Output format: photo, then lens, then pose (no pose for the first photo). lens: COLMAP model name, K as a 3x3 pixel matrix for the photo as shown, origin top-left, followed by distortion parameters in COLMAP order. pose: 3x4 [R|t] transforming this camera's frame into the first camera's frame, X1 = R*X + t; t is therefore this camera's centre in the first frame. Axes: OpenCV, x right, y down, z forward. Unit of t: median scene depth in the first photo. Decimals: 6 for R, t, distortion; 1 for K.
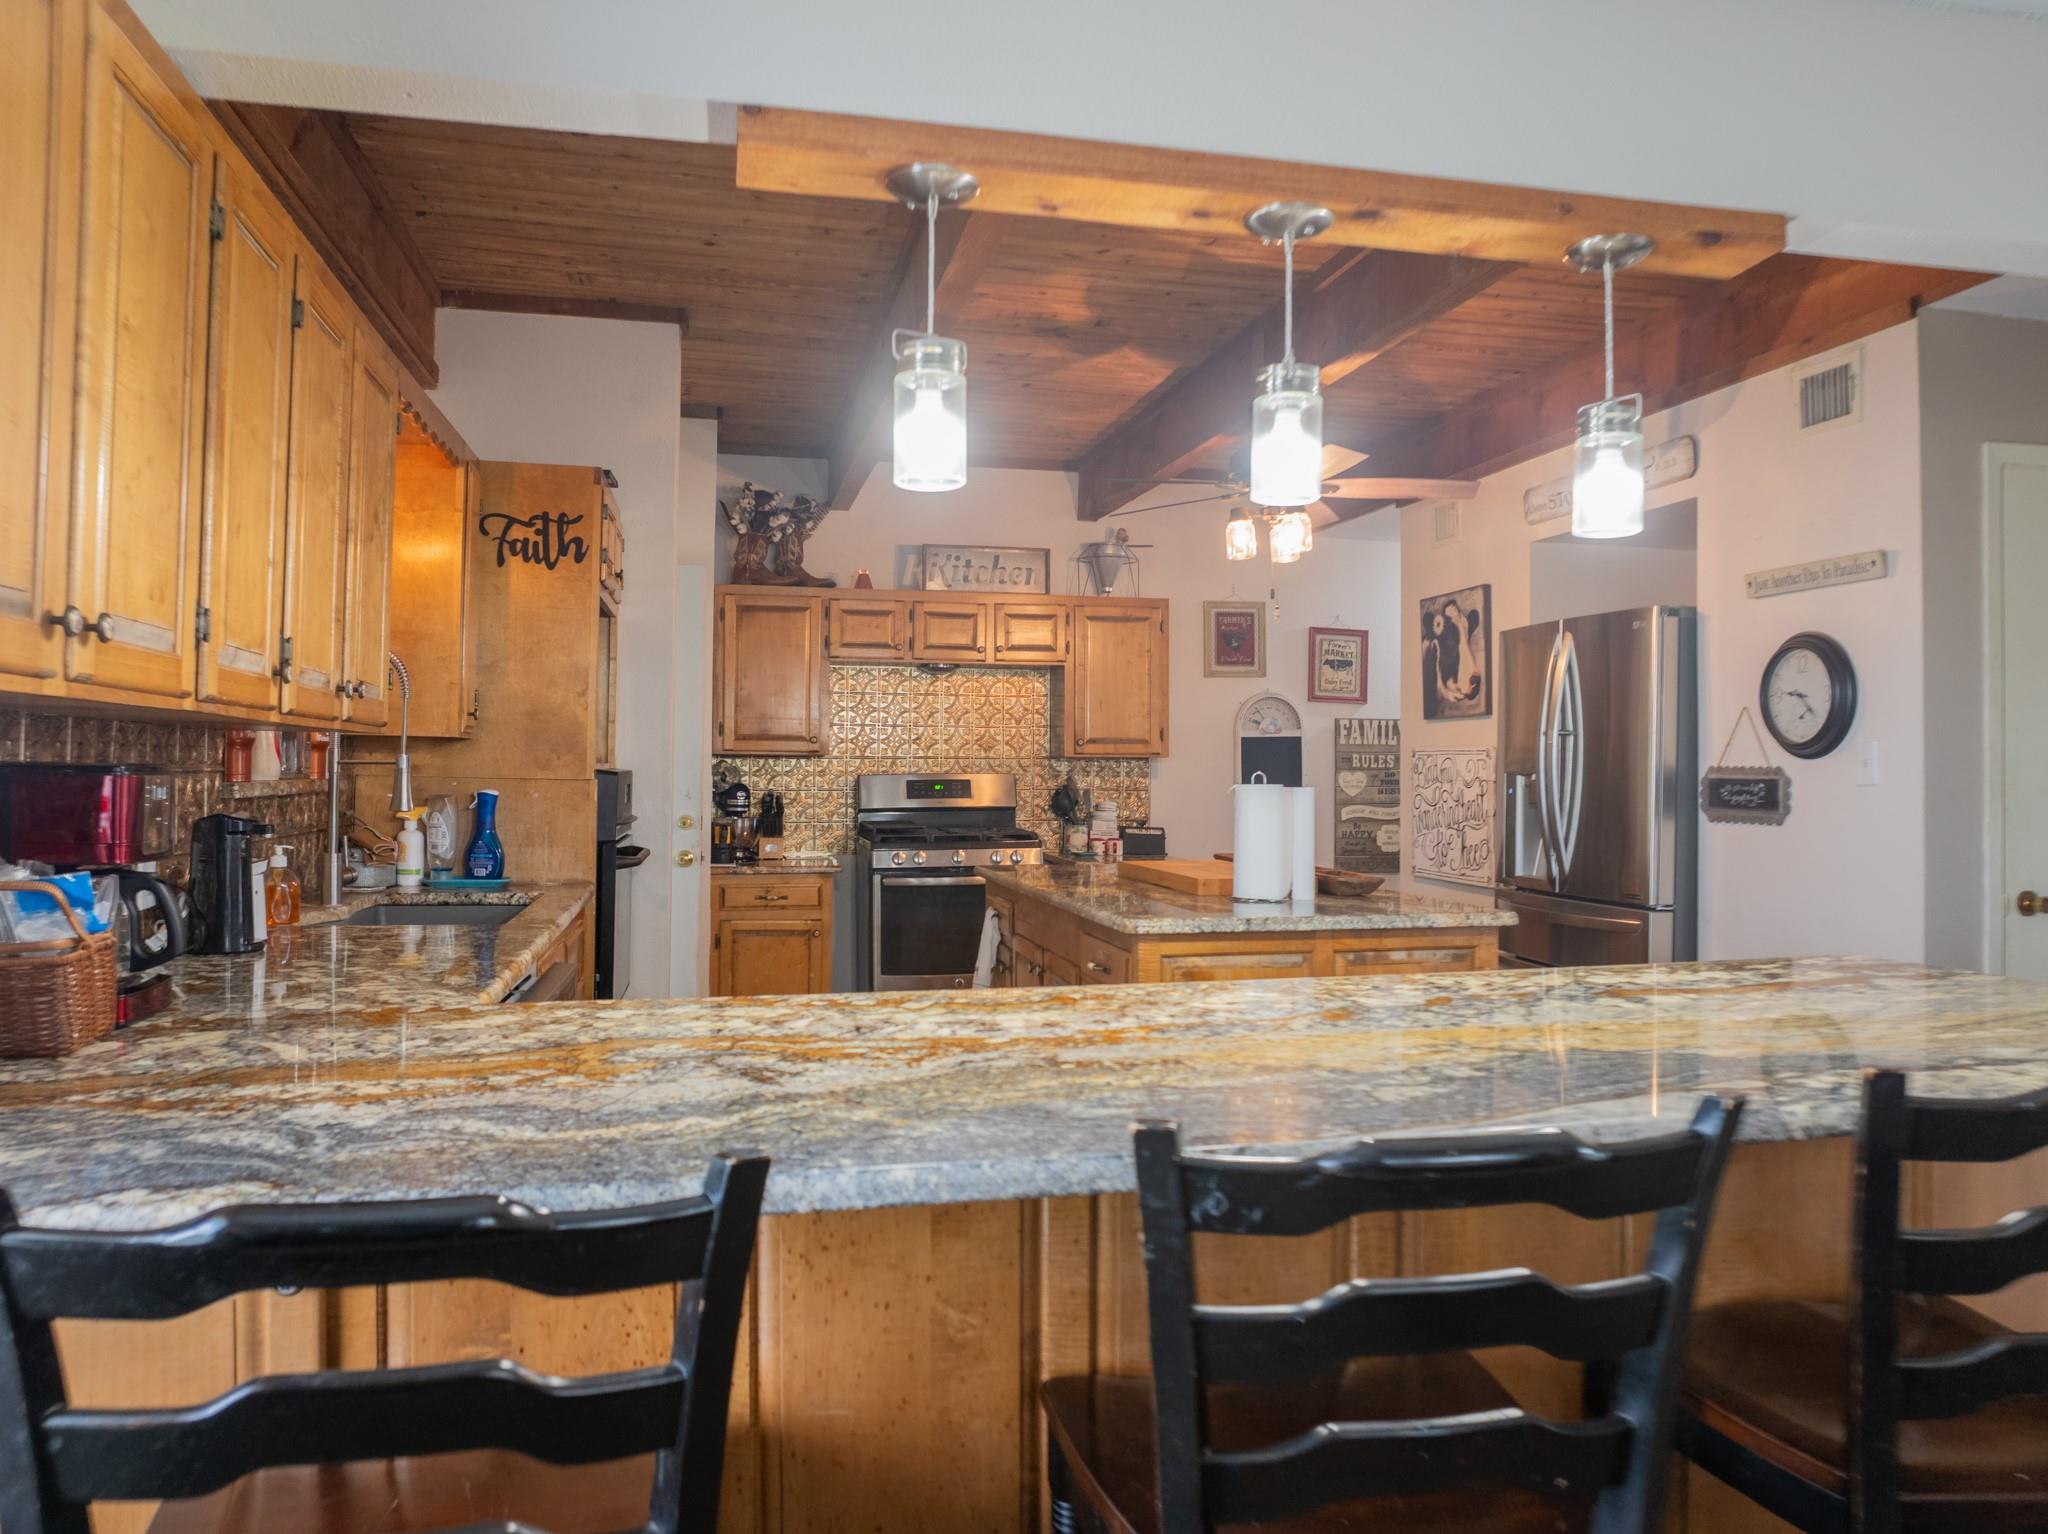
lens RADIAL K [[1437.8, 0, 1027.3], [0, 1437.8, 763.0], [0, 0, 1]] dist [-0.033429, -0.001458]
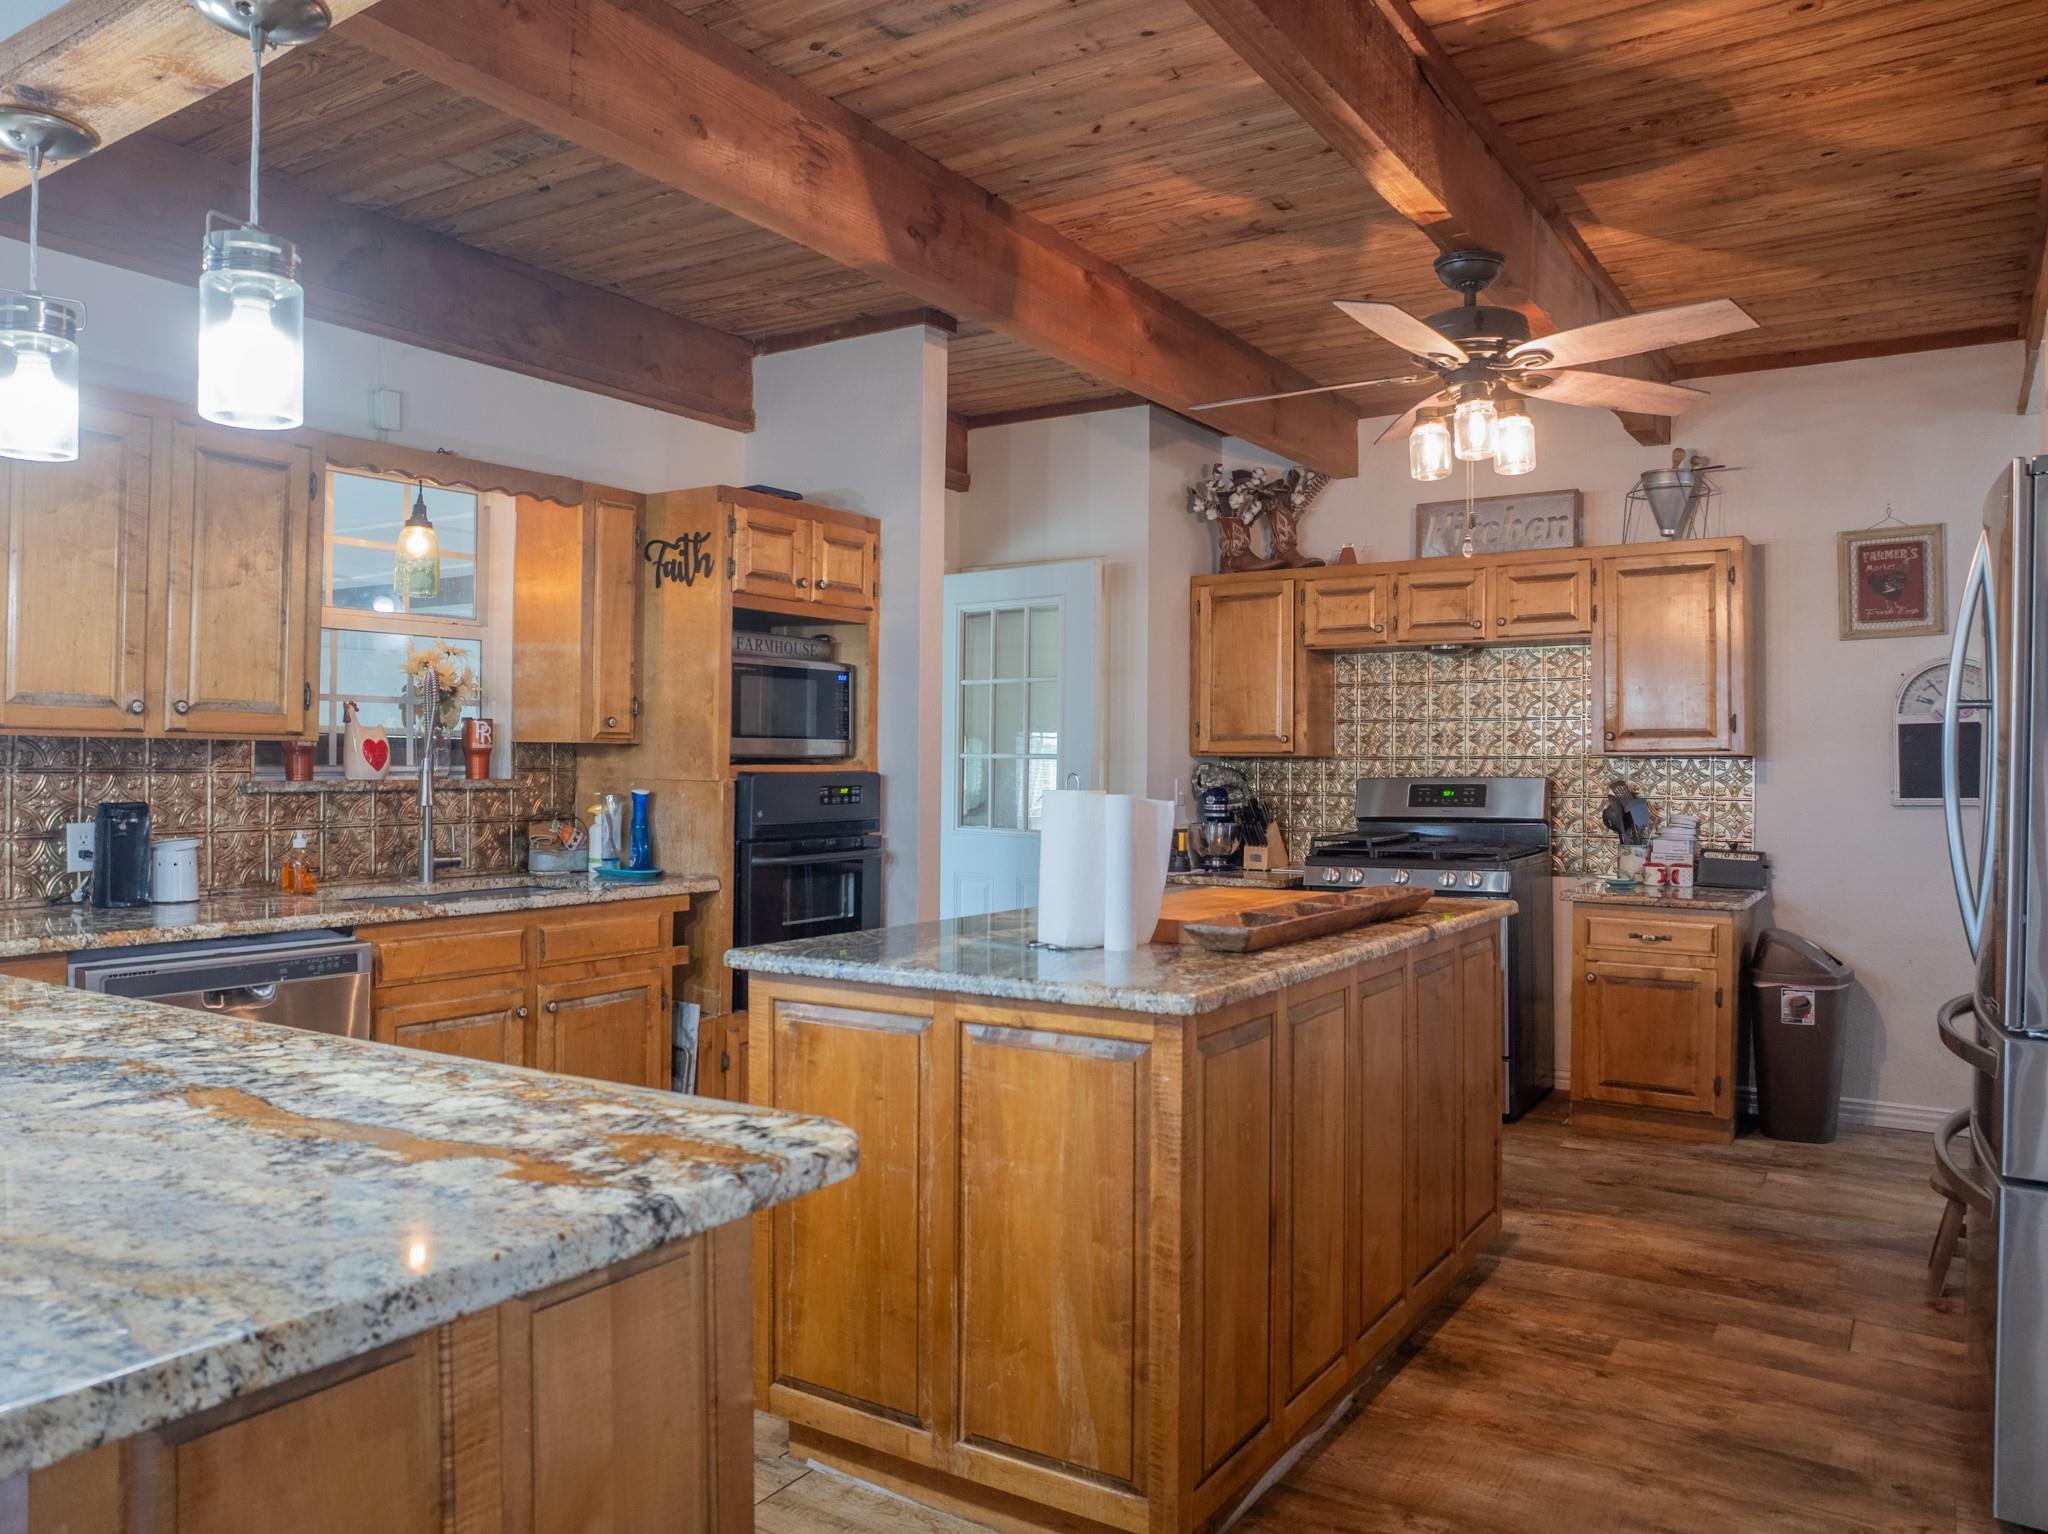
lens RADIAL K [[1437.8, 0, 1027.3], [0, 1437.8, 763.0], [0, 0, 1]] dist [-0.033429, -0.001458]
pose [[0.706286, -0.005910, -0.707902, 0.410659], [0.003322, 0.999982, -0.005034, 0.003007], [0.707919, 0.001204, 0.706292, 0.279564]]
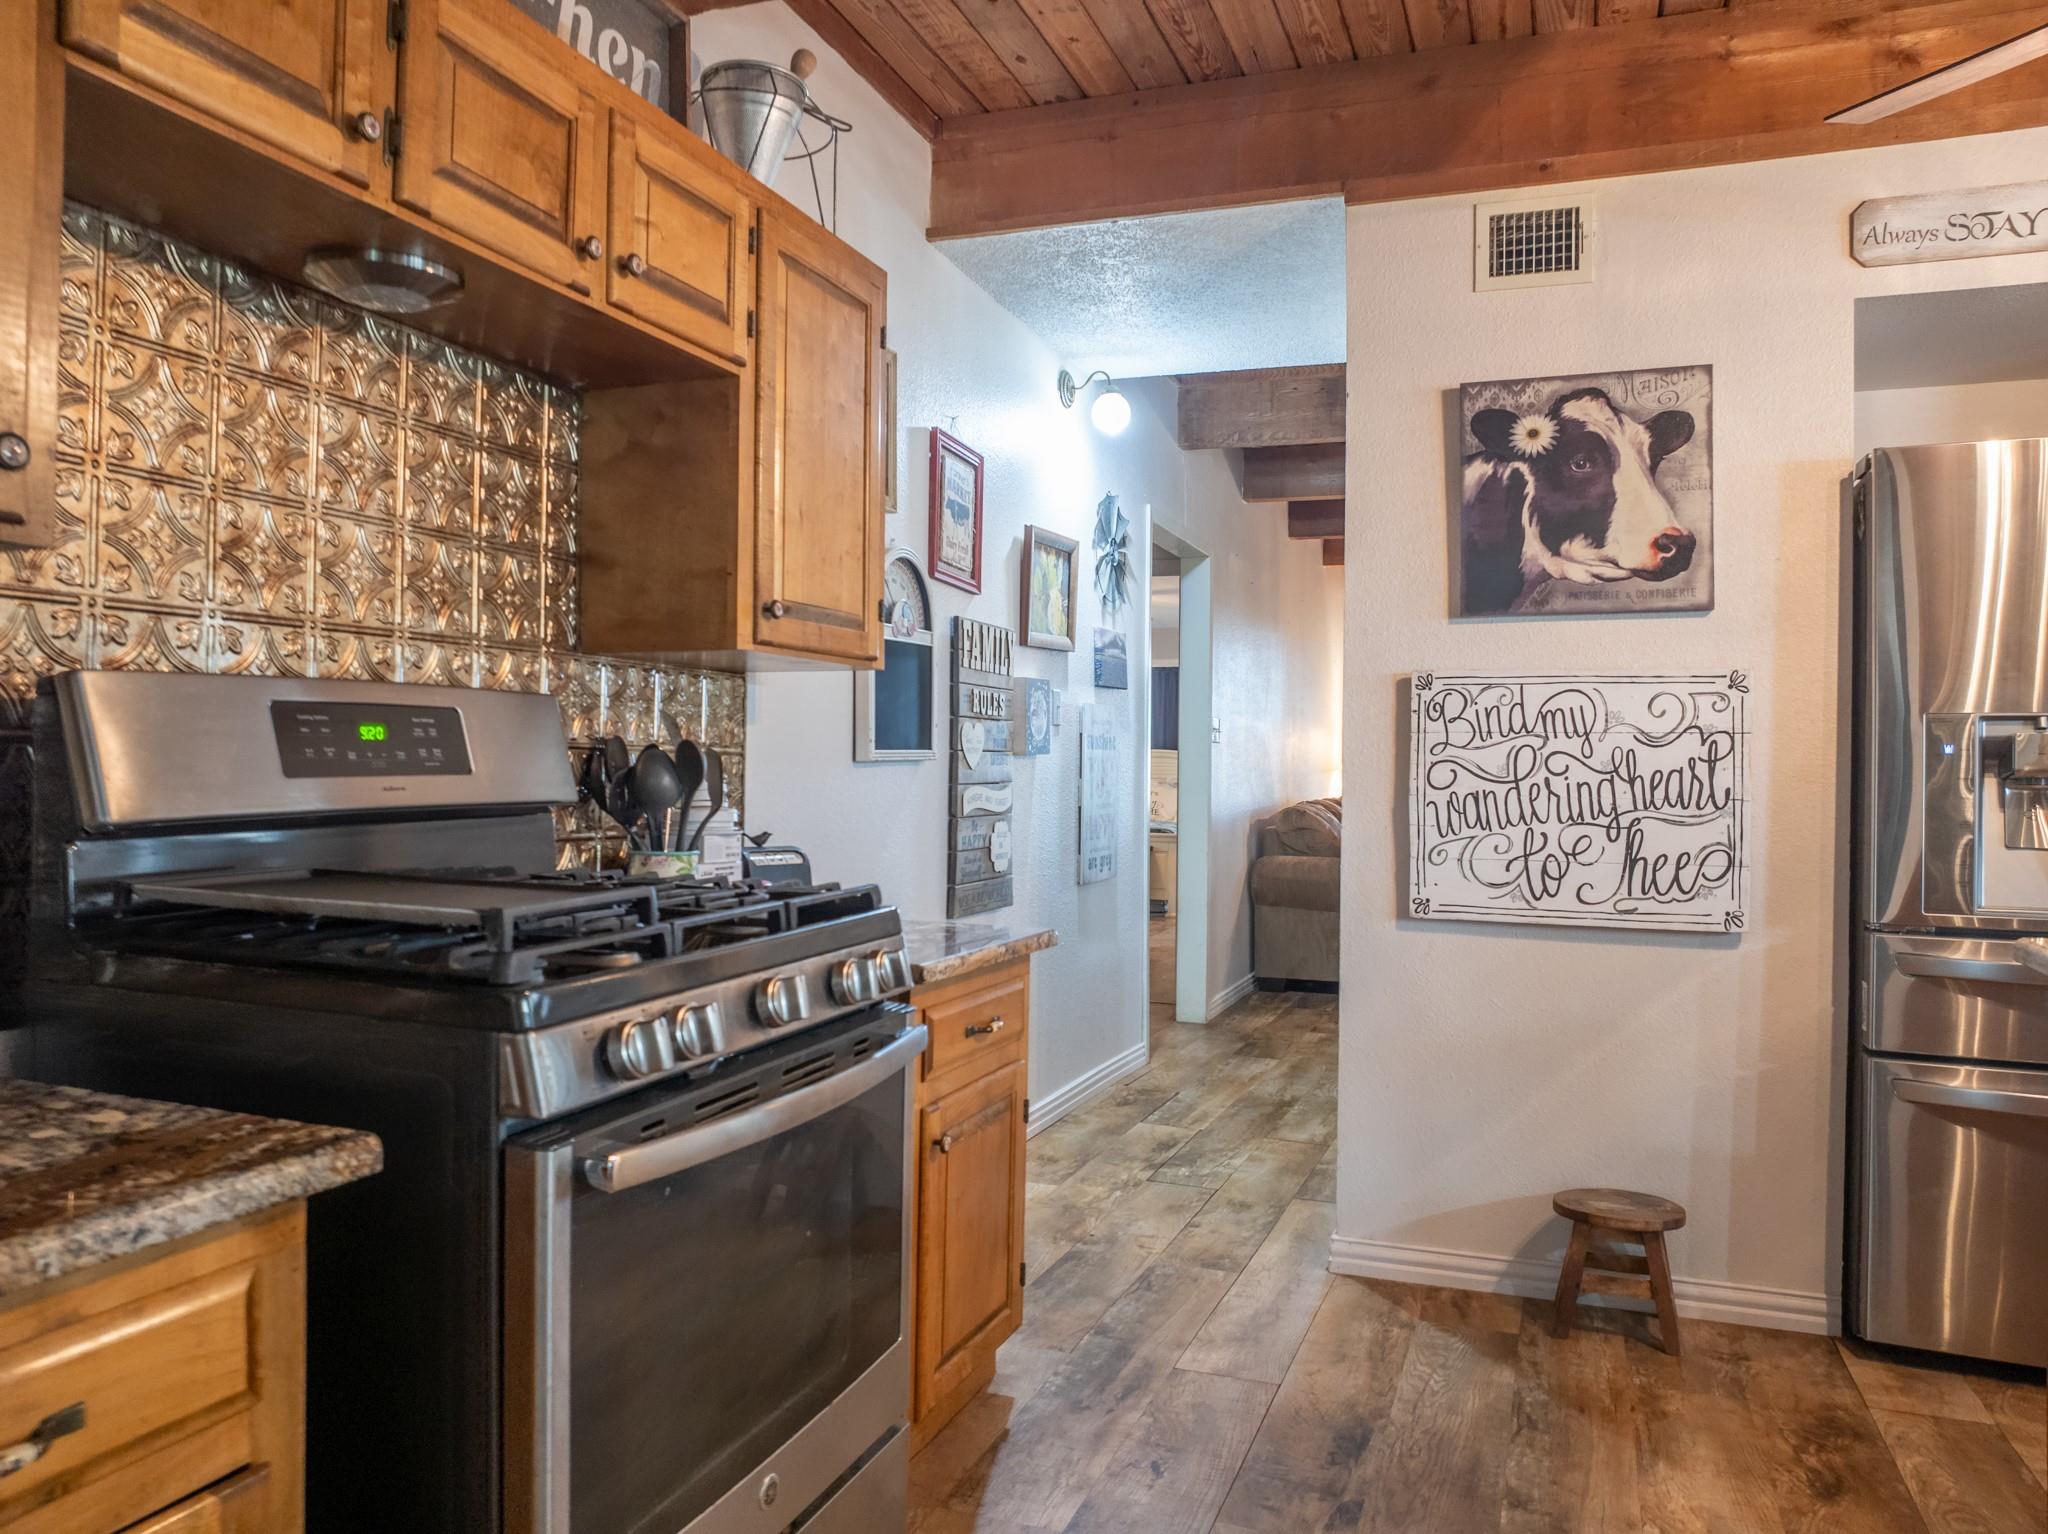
lens RADIAL K [[1437.8, 0, 1027.3], [0, 1437.8, 763.0], [0, 0, 1]] dist [-0.033429, -0.001458]
pose [[0.544813, 0.001410, 0.838557, -0.250879], [-0.013202, 0.999889, 0.006896, 0.022054], [-0.838454, -0.014828, 0.544771, 0.877210]]
